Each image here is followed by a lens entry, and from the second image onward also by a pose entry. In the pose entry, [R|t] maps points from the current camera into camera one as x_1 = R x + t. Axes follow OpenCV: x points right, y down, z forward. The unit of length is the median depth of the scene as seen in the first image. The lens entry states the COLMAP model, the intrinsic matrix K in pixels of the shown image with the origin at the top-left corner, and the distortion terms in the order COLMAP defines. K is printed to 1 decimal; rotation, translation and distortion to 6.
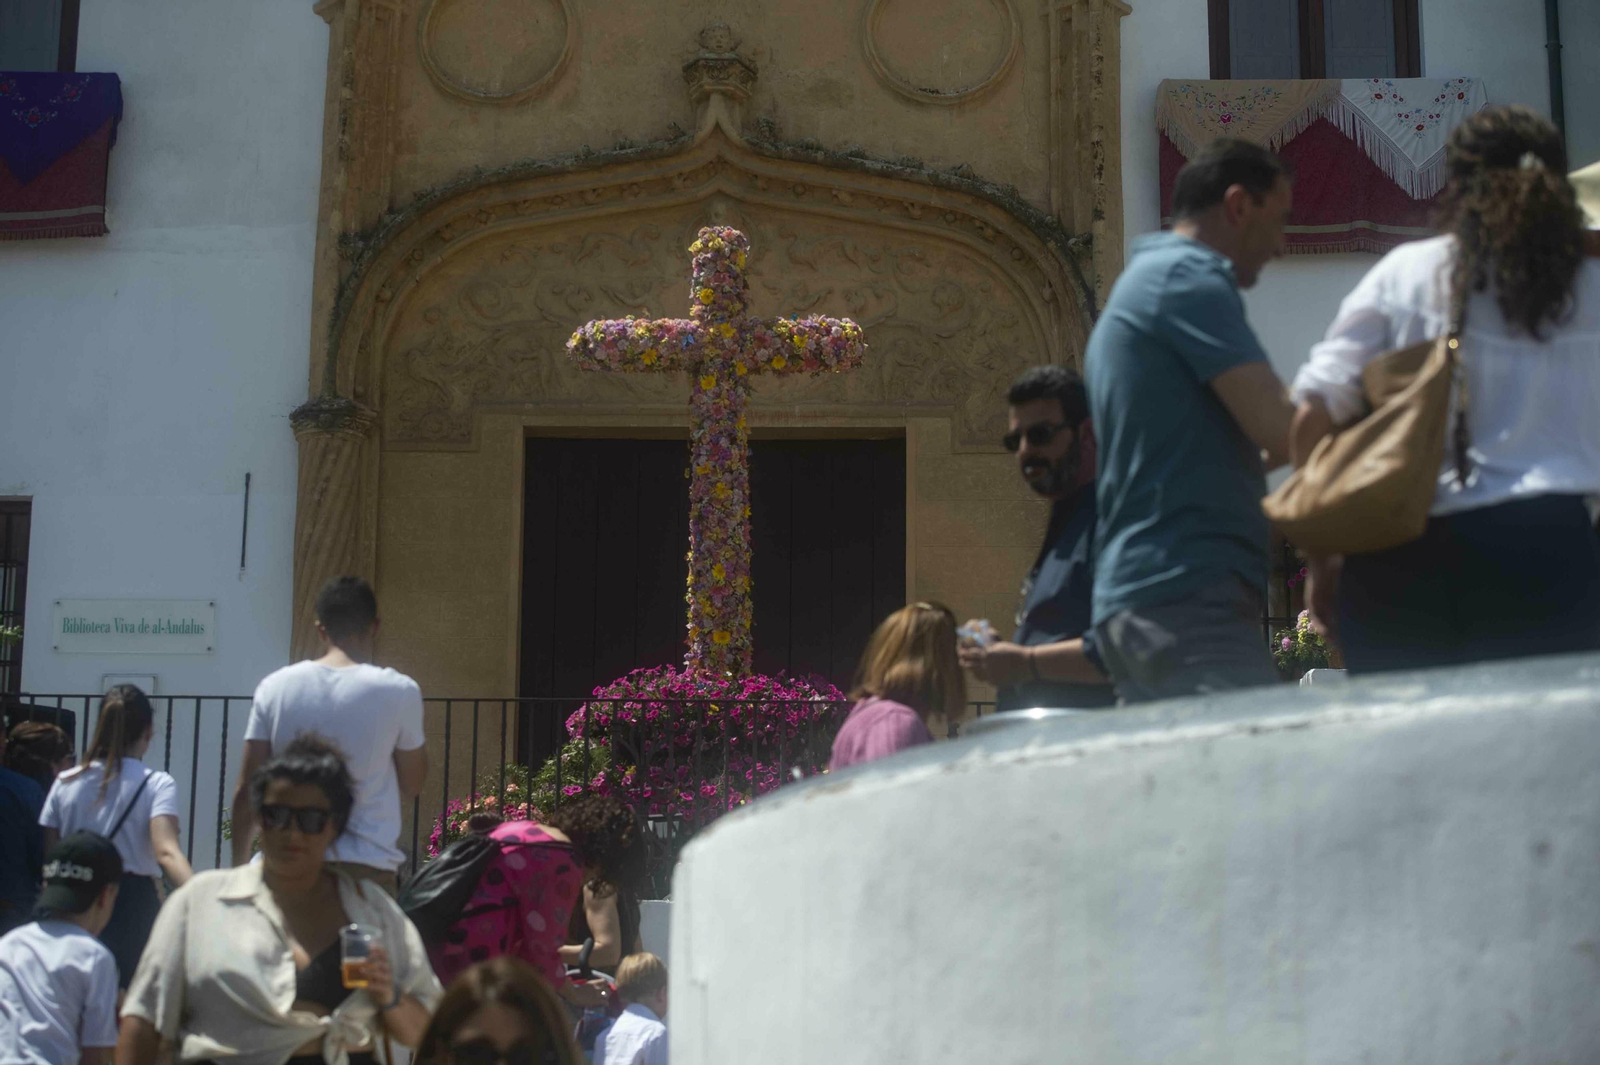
lens RADIAL K [[3205.1, 0, 800.0], [0, 3205.1, 532.5], [0, 0, 1]] dist [-0.059060, 0.078518]
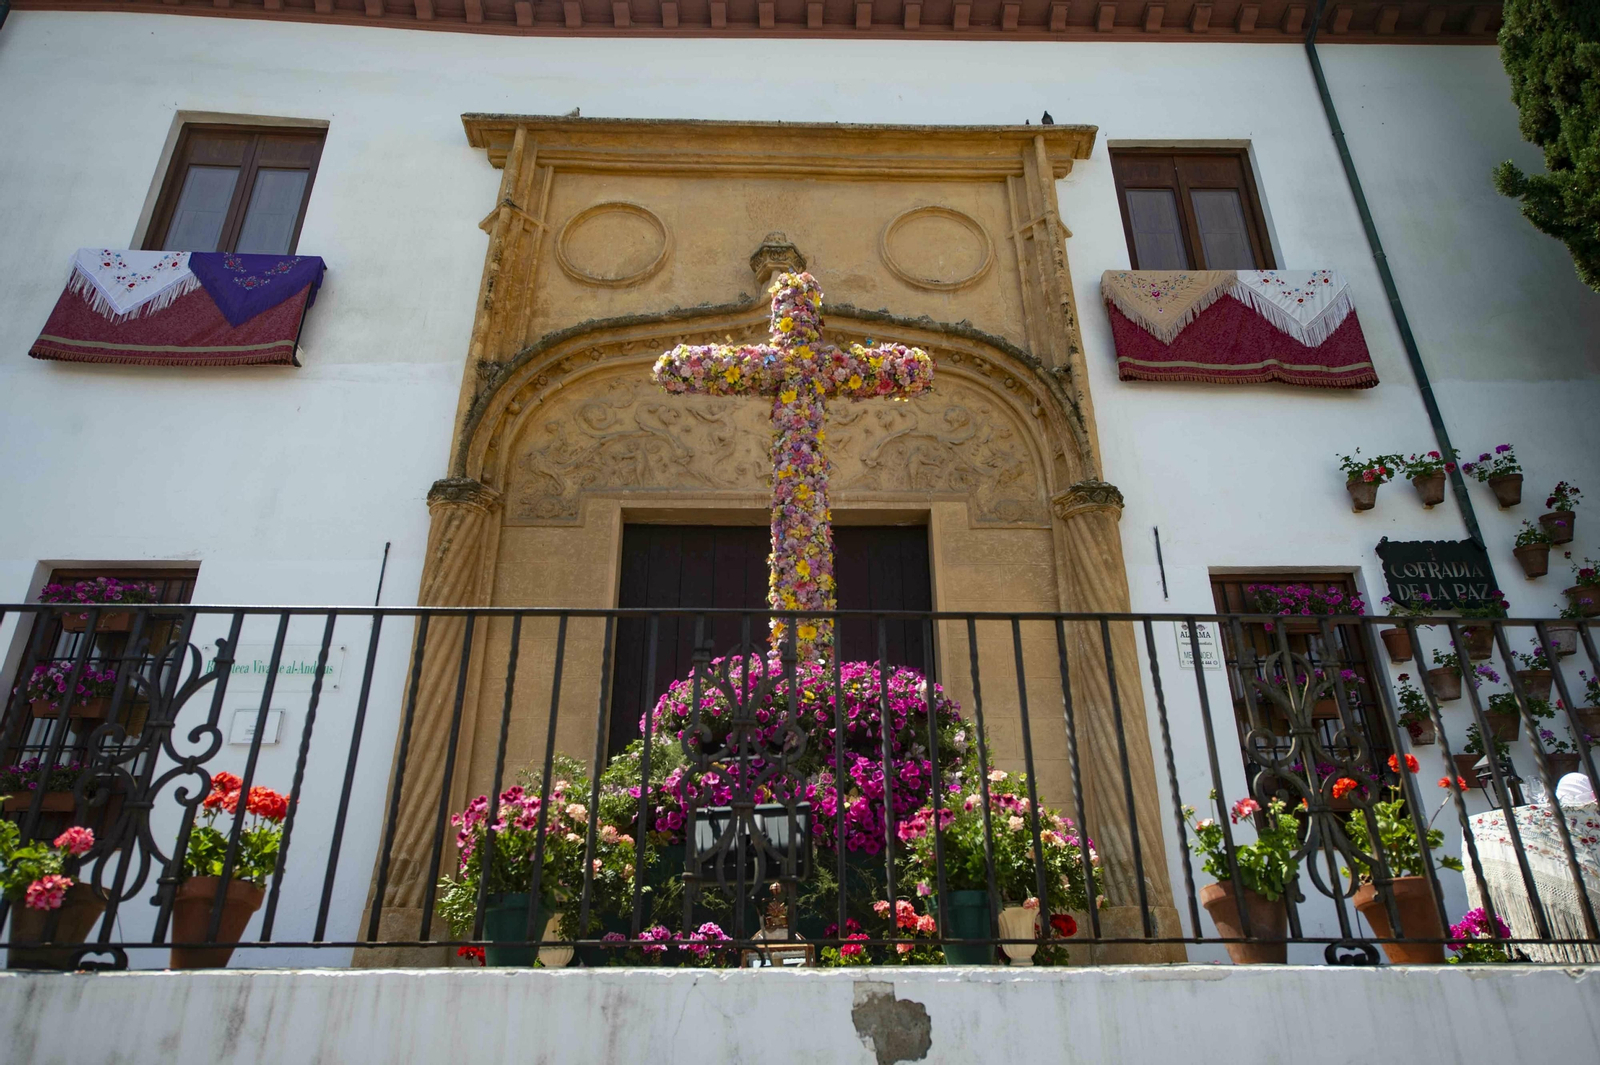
lens RADIAL K [[1055.0, 0, 800.7], [0, 1055.0, 523.1], [0, 0, 1]] dist [0.001576, 0.000557]
pose [[0.998884, 0.007389, 0.046641, -0.036191], [0.002795, 0.976700, -0.214590, 0.059769], [-0.047140, 0.214481, 0.975590, 0.602315]]
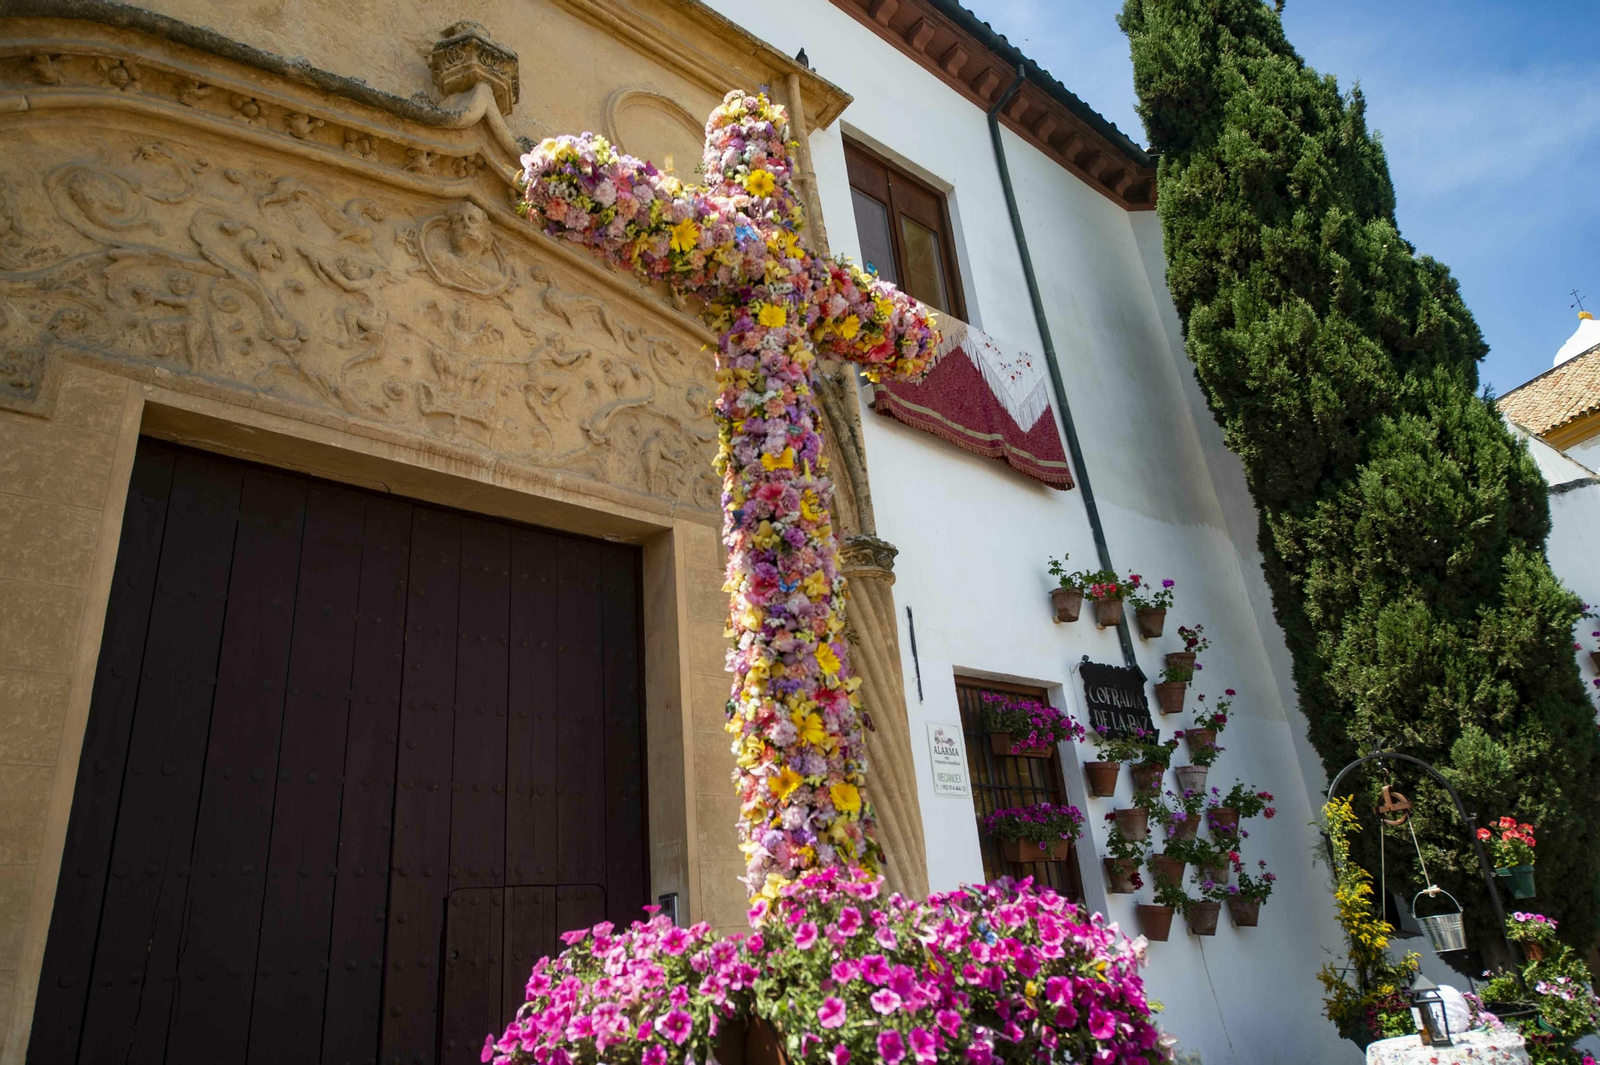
lens RADIAL K [[1055.0, 0, 800.7], [0, 1055.0, 523.1], [0, 0, 1]] dist [0.001576, 0.000557]
pose [[0.723933, 0.202752, 0.659403, -0.122915], [-0.064969, 0.971626, -0.227427, 0.025698], [-0.686804, 0.121801, 0.716565, 0.778299]]
